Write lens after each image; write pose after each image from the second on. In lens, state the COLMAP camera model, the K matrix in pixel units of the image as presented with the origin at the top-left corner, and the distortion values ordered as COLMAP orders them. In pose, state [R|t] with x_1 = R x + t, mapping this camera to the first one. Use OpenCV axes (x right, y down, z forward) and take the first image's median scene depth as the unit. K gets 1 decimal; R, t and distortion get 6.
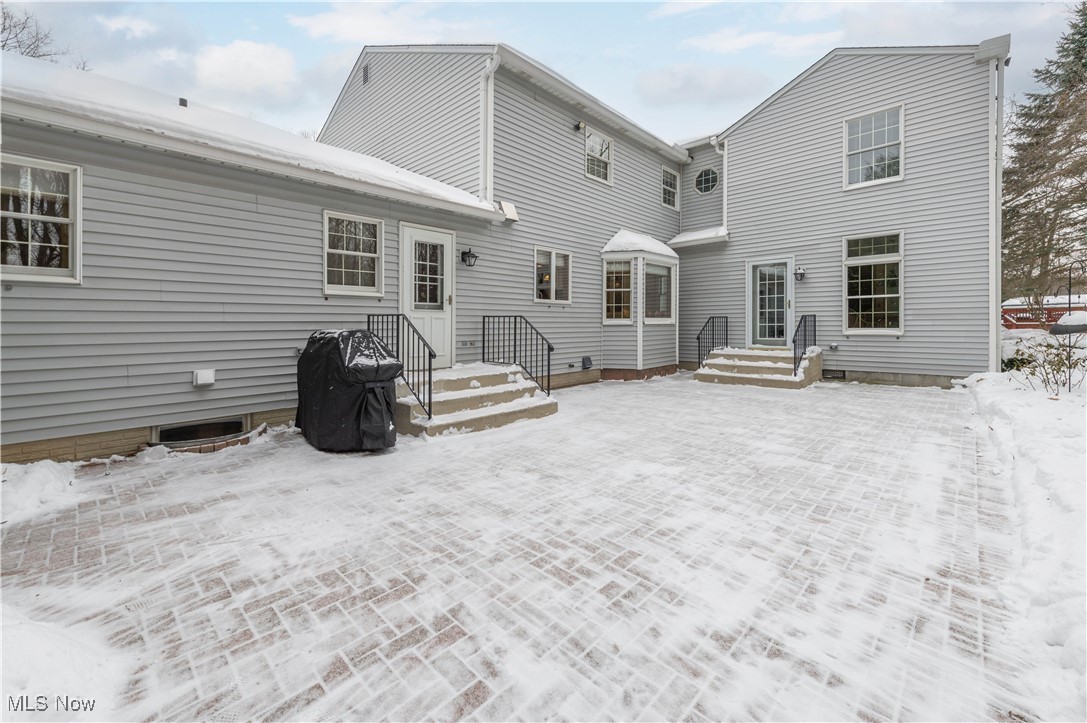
lens RADIAL K [[439.3, 0, 561.0], [0, 439.3, 334.4], [0, 0, 1]] dist [0.008592, -0.000284]
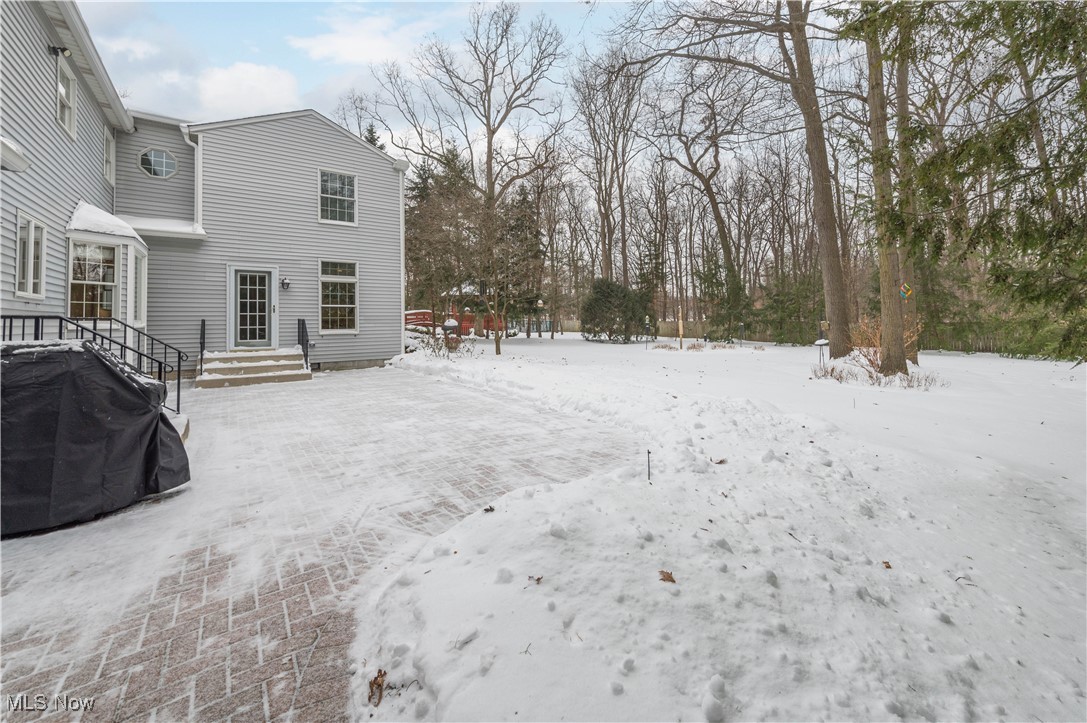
lens RADIAL K [[439.3, 0, 561.0], [0, 439.3, 334.4], [0, 0, 1]] dist [0.008592, -0.000284]
pose [[0.185159, -0.024445, 0.982404, -0.515581], [0.030285, 0.999358, 0.019158, -0.003480], [-0.982242, 0.026204, 0.185781, 0.080456]]
